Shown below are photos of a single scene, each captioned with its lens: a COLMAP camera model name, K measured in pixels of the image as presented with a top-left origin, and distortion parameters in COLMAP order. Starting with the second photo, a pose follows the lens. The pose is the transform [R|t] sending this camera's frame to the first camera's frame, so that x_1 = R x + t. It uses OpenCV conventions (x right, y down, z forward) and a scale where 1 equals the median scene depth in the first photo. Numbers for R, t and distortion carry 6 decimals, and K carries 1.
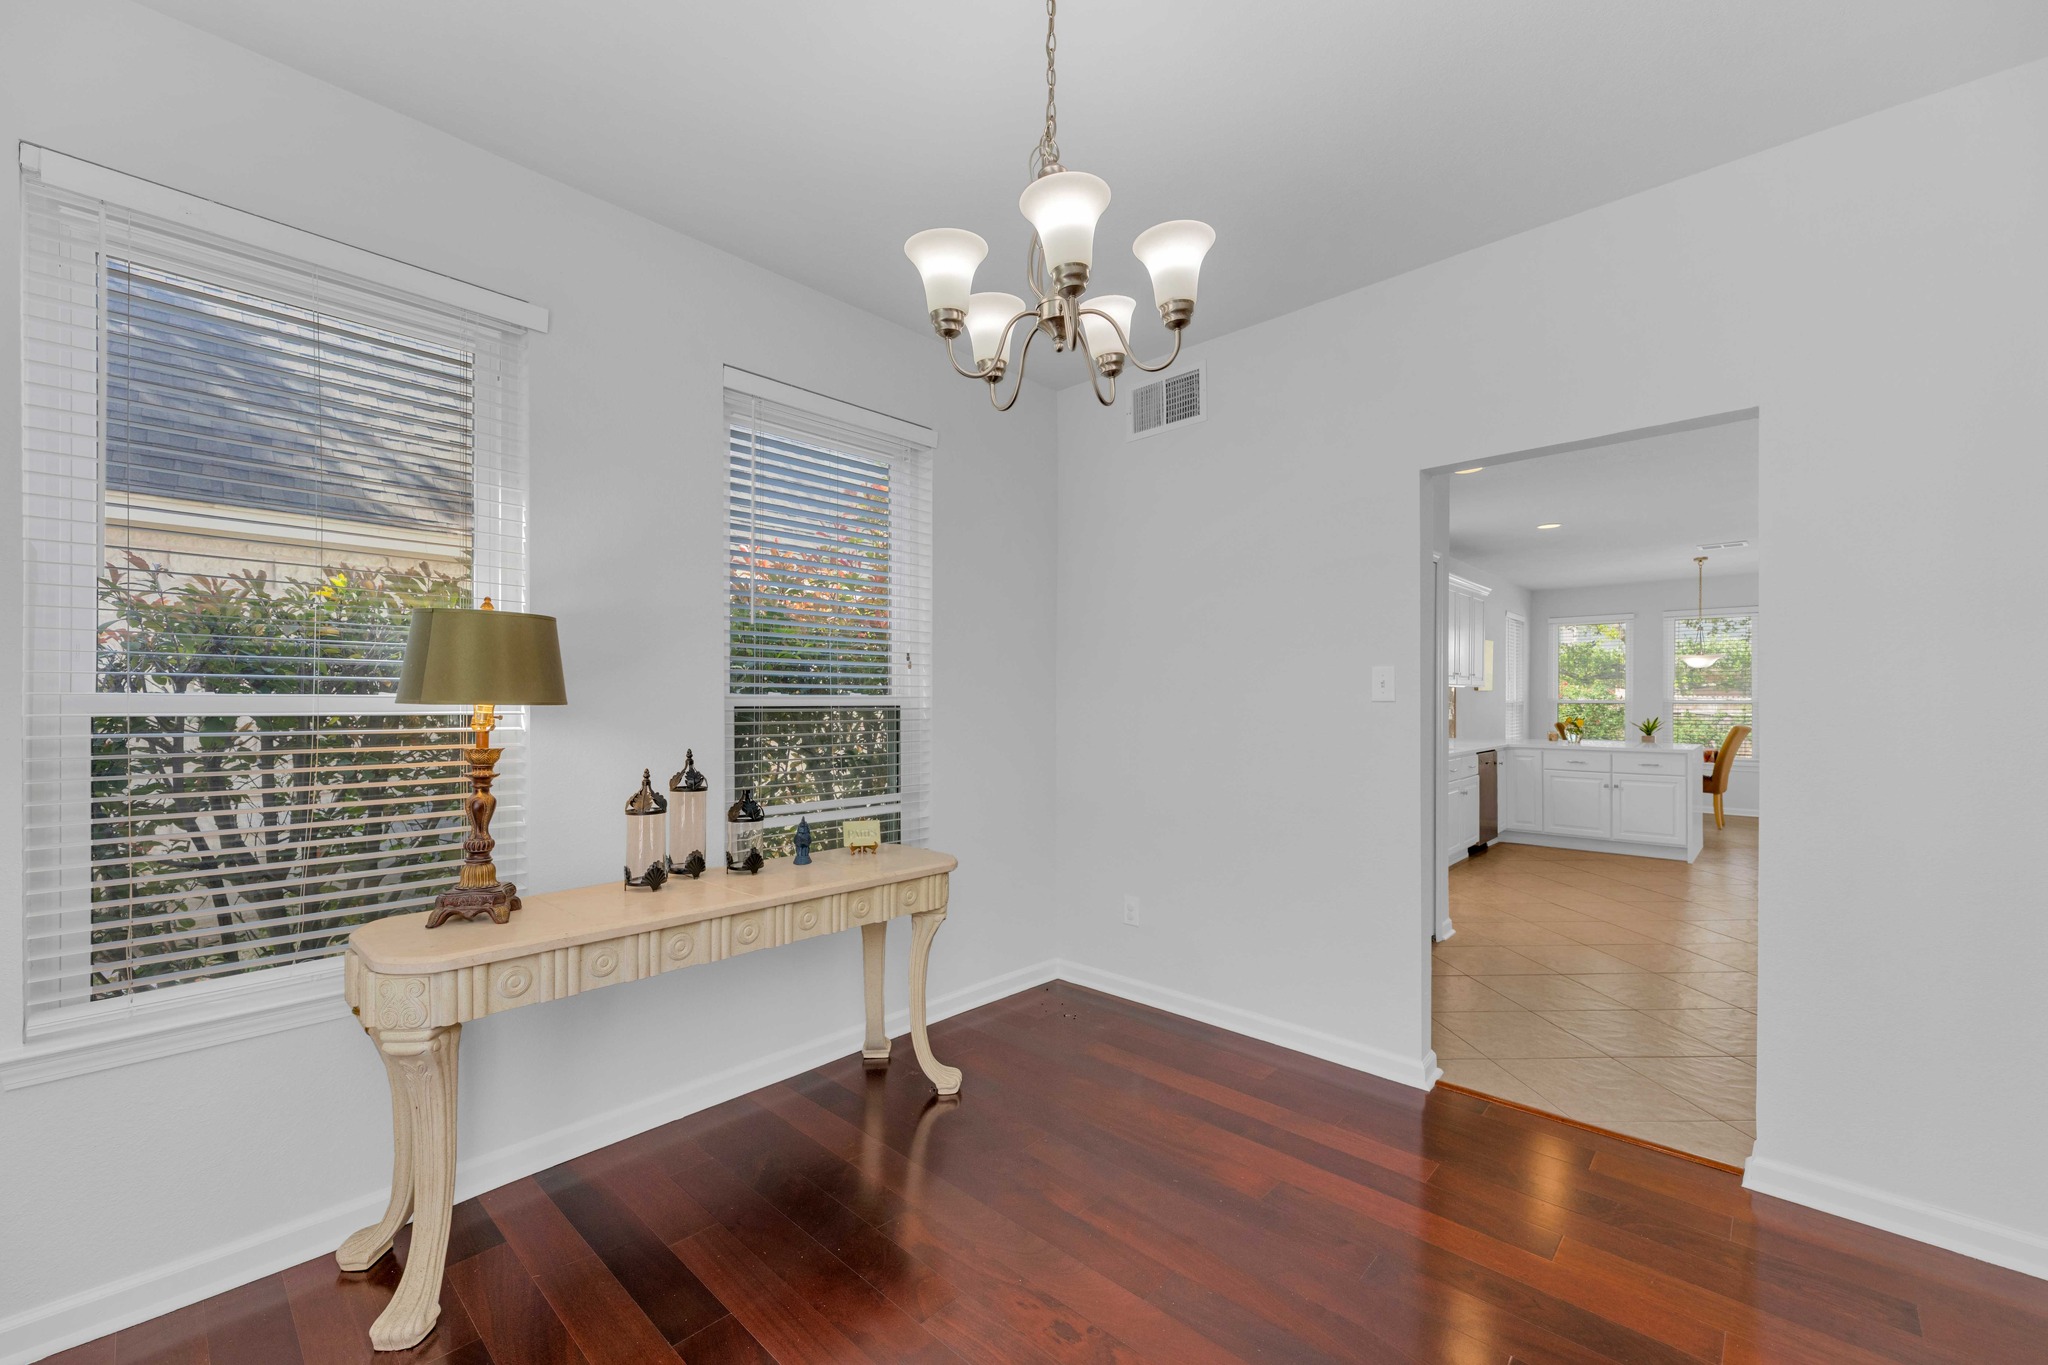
lens RADIAL K [[812.8, 0, 1030.0], [0, 812.8, 698.7], [0, 0, 1]] dist [0.003643, 0.000355]
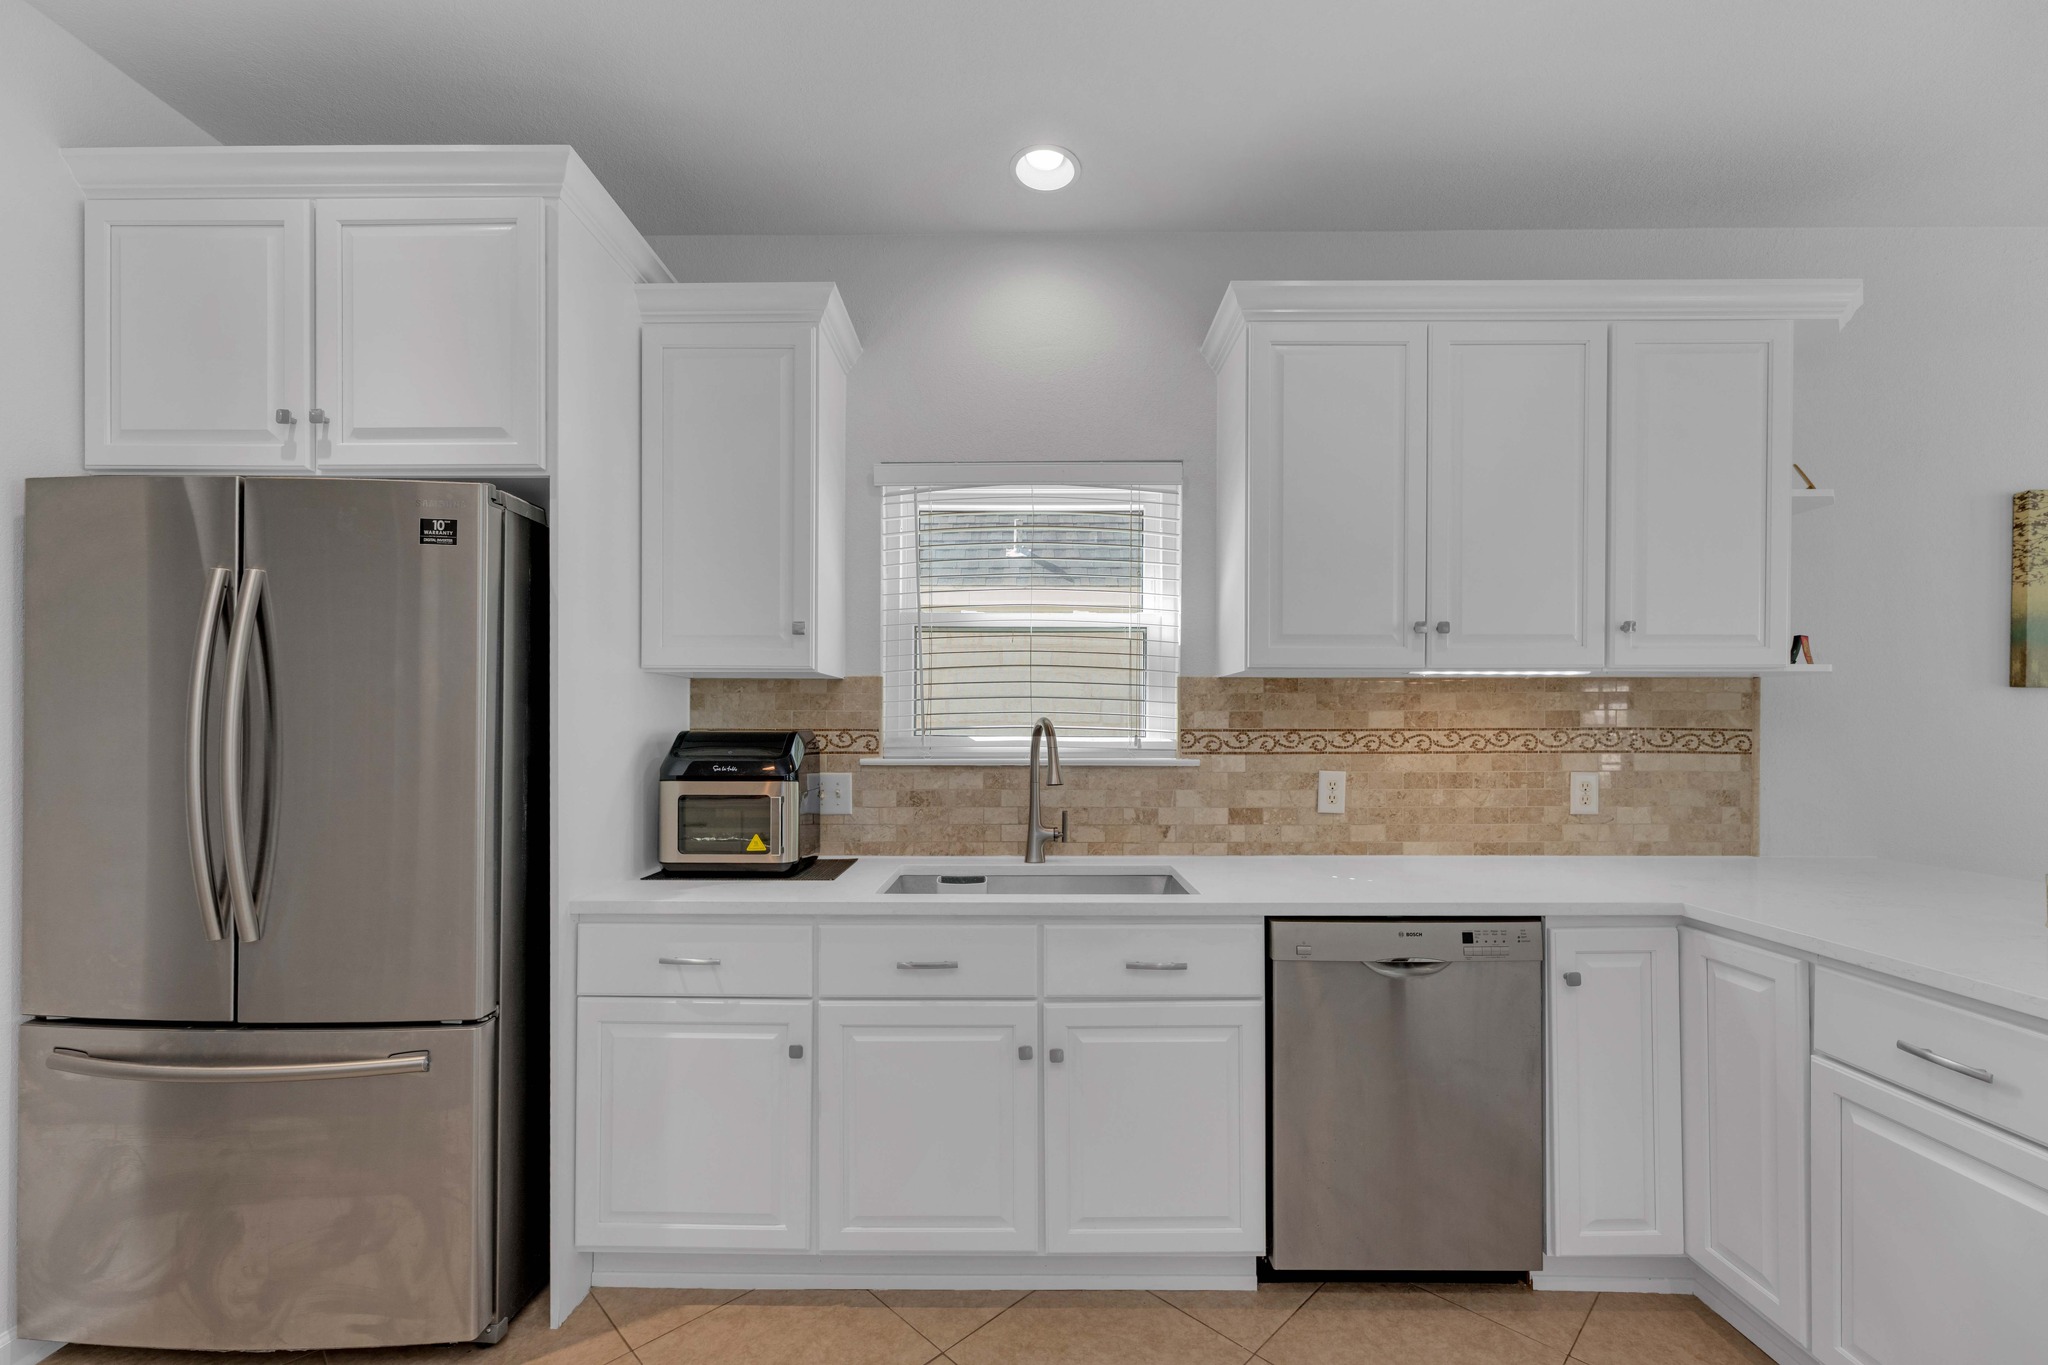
lens RADIAL K [[842.2, 0, 1027.4], [0, 842.2, 728.0], [0, 0, 1]] dist [0.000167, -0.000078]
pose [[0.676432, 0.000384, -0.736505, 0.579380], [0.000054, 1.000000, 0.000571, 0.003743], [0.736505, -0.000426, 0.676432, 0.625031]]
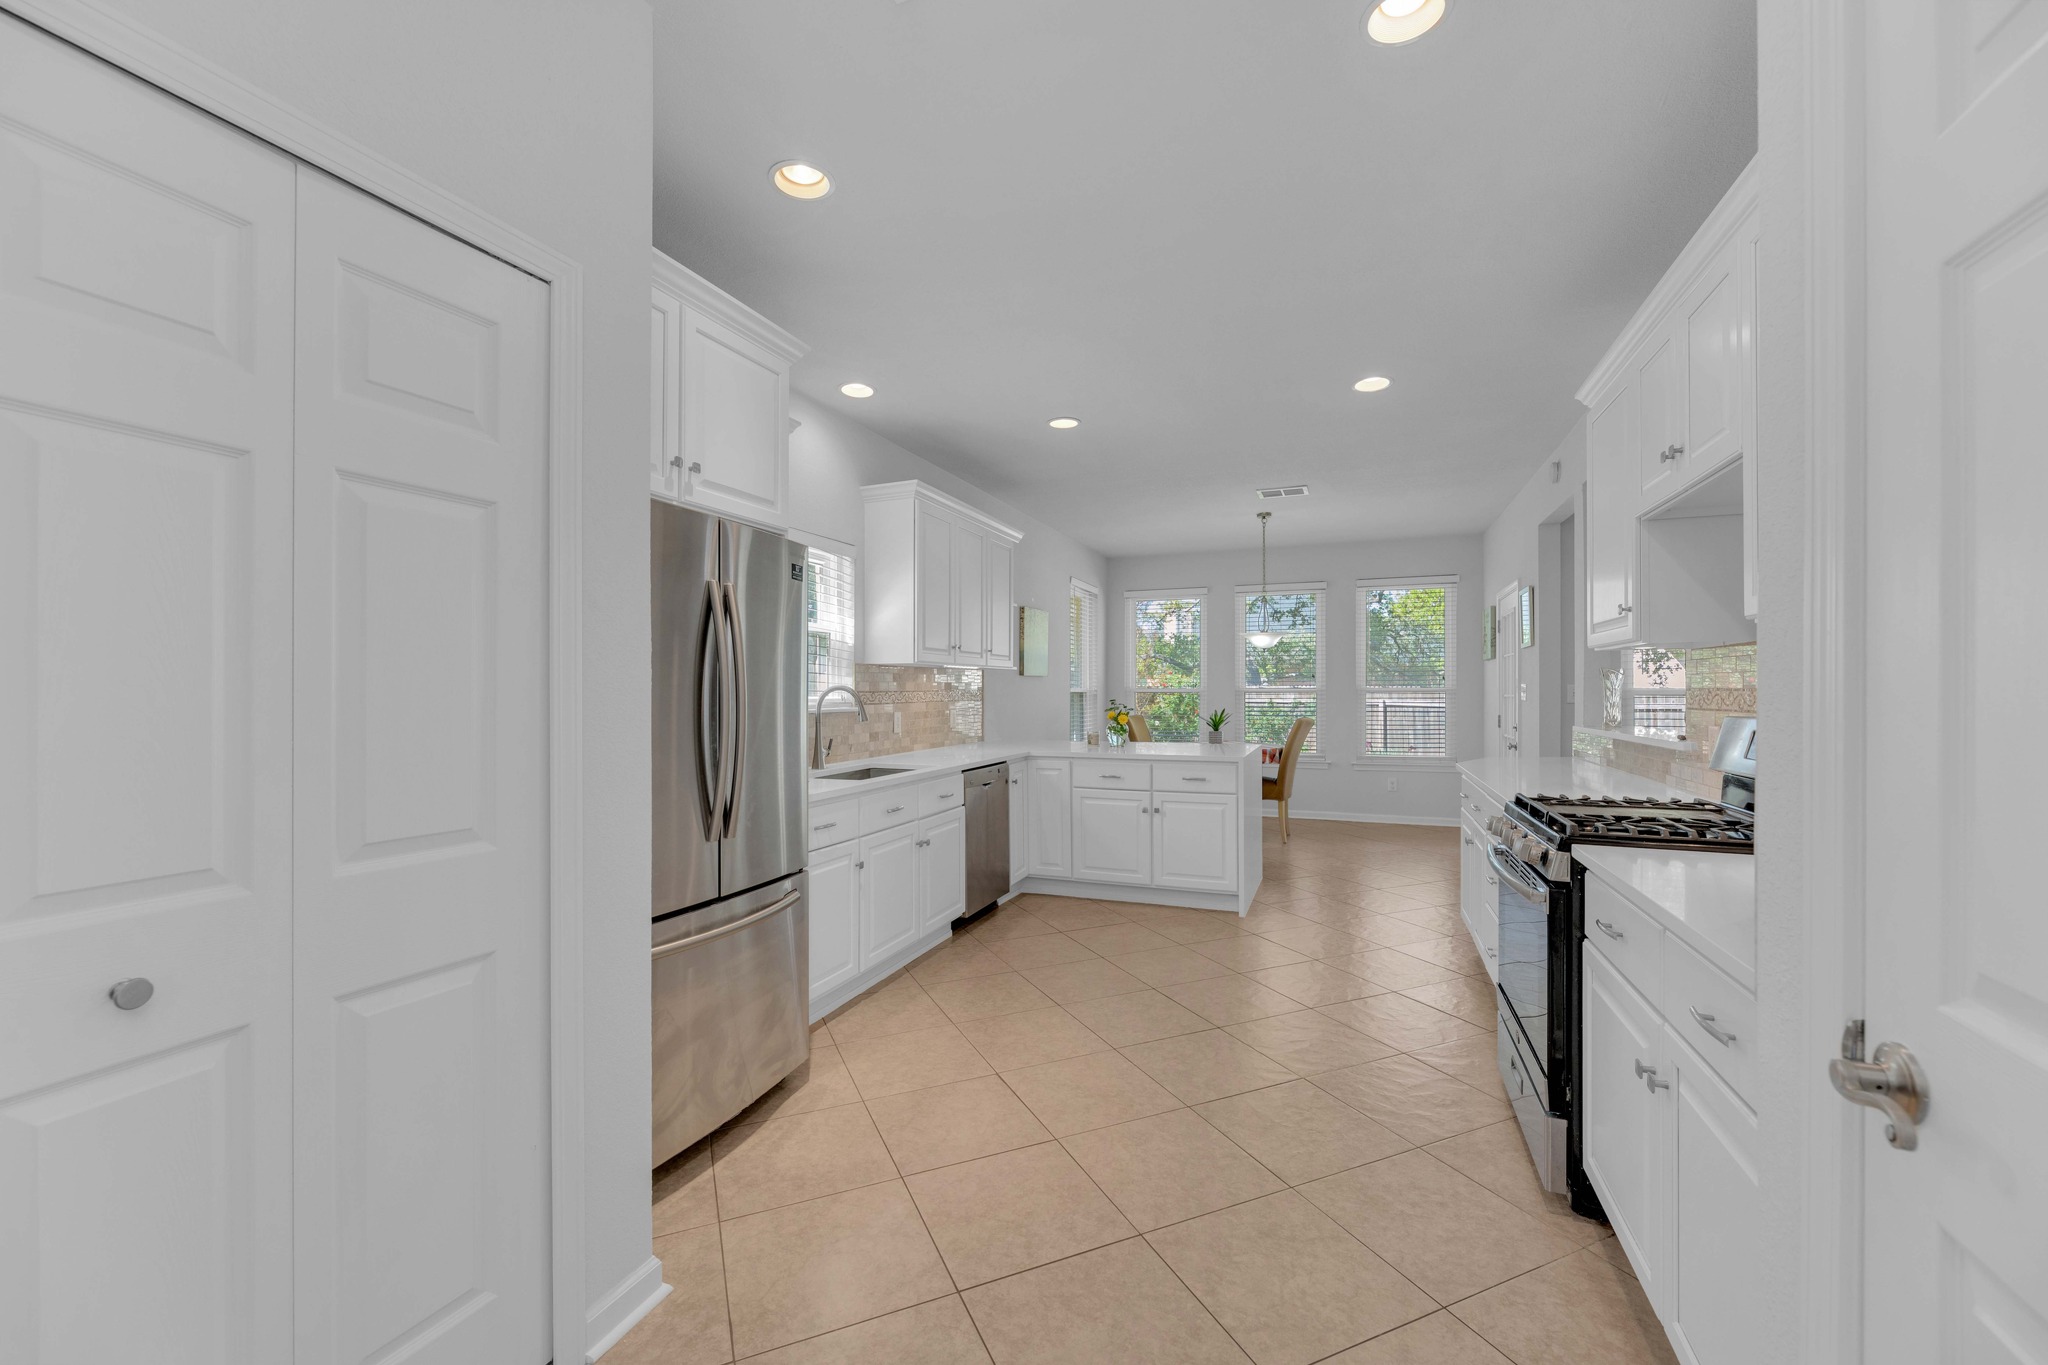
lens RADIAL K [[820.0, 0, 1024.0], [0, 820.0, 682.5], [0, 0, 1]] dist [-0.000175, -0.000029]
pose [[0.931276, 0.001372, 0.364313, 0.298598], [0.001806, 0.999963, -0.008382, 0.003122], [-0.364311, 0.008464, 0.931239, 0.321835]]
